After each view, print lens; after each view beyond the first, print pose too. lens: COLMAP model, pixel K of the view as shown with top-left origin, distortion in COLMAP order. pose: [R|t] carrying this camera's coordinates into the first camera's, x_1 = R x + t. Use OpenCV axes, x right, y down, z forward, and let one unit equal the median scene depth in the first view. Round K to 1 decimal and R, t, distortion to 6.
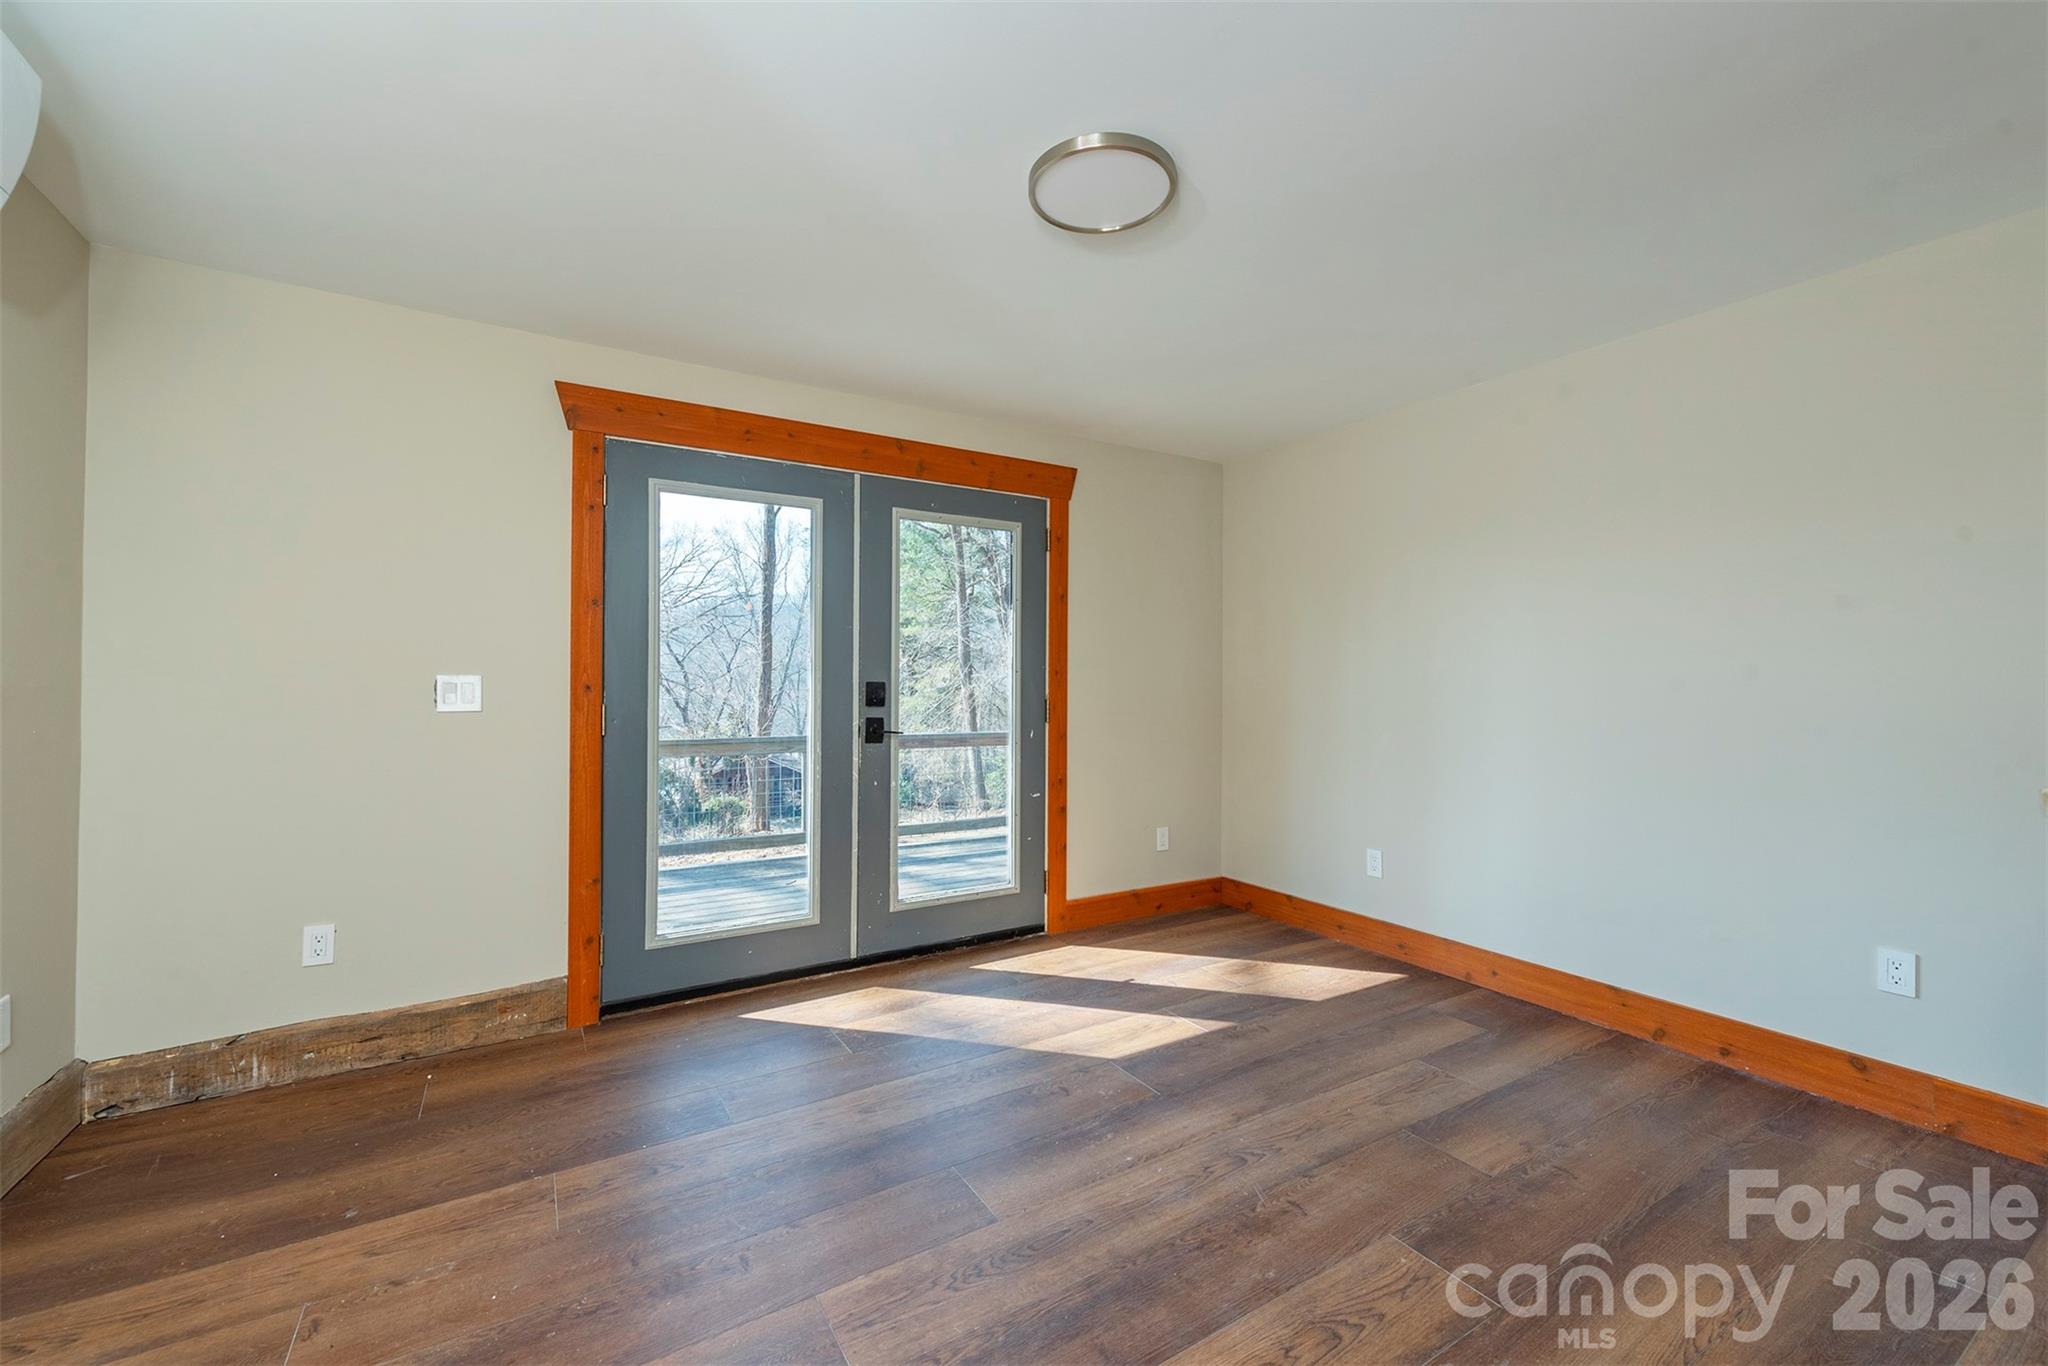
lens RADIAL K [[816.8, 0, 1041.6], [0, 816.8, 687.6], [0, 0, 1]] dist [0.006187, -0.001477]
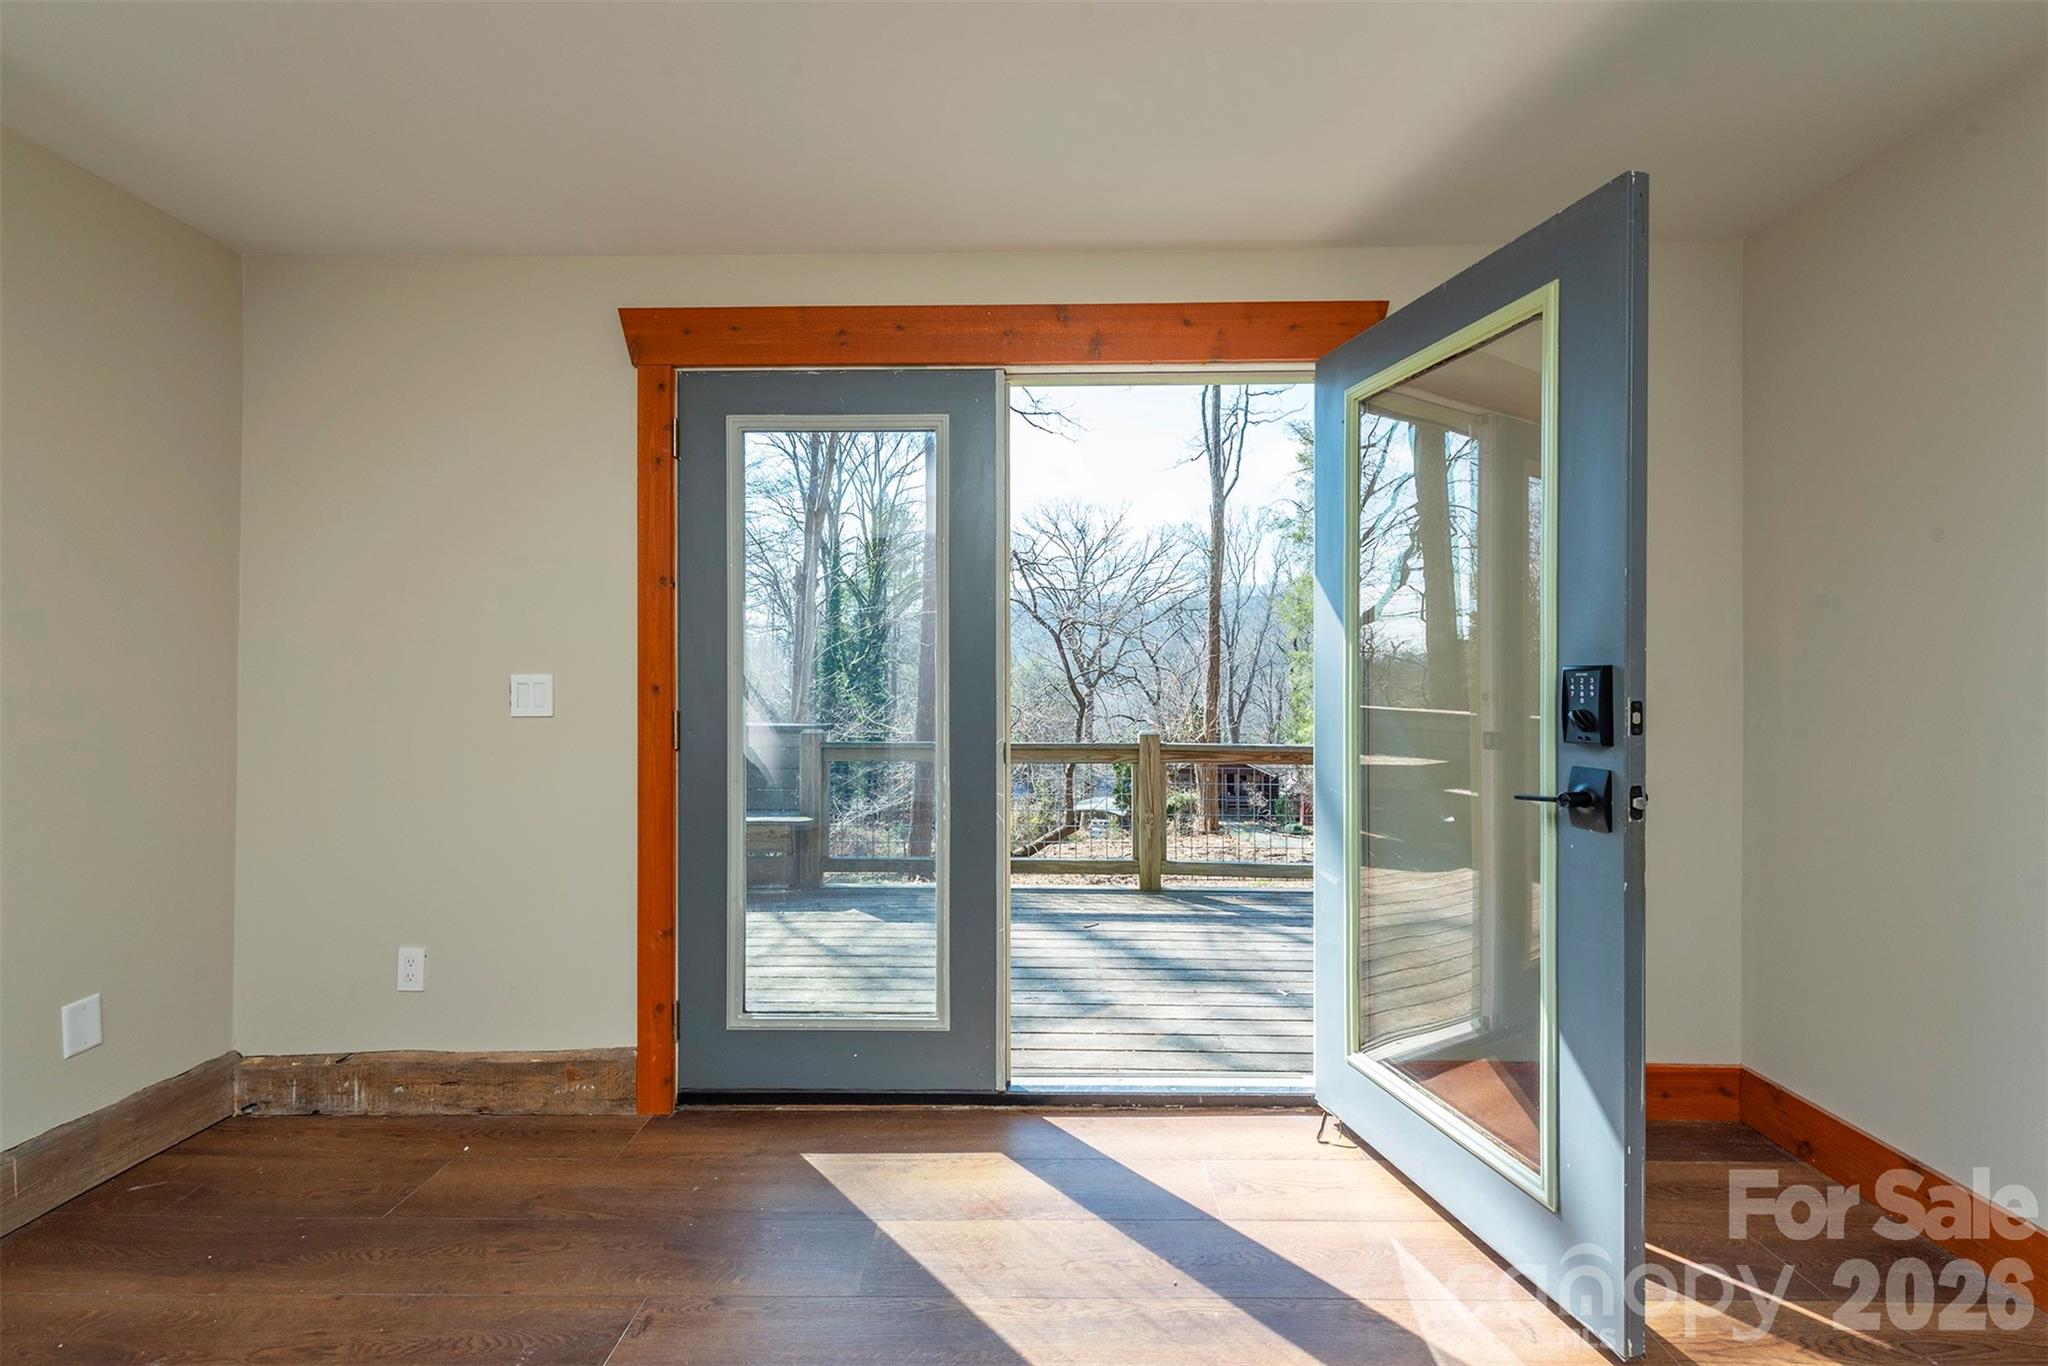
lens RADIAL K [[875.2, 0, 1031.3], [0, 875.2, 677.8], [0, 0, 1]] dist [0.010598, -0.000234]
pose [[0.852446, -0.001548, -0.522813, 0.204336], [-0.001189, 0.999987, -0.004899, -0.006882], [0.522814, 0.004798, 0.852434, 0.475493]]
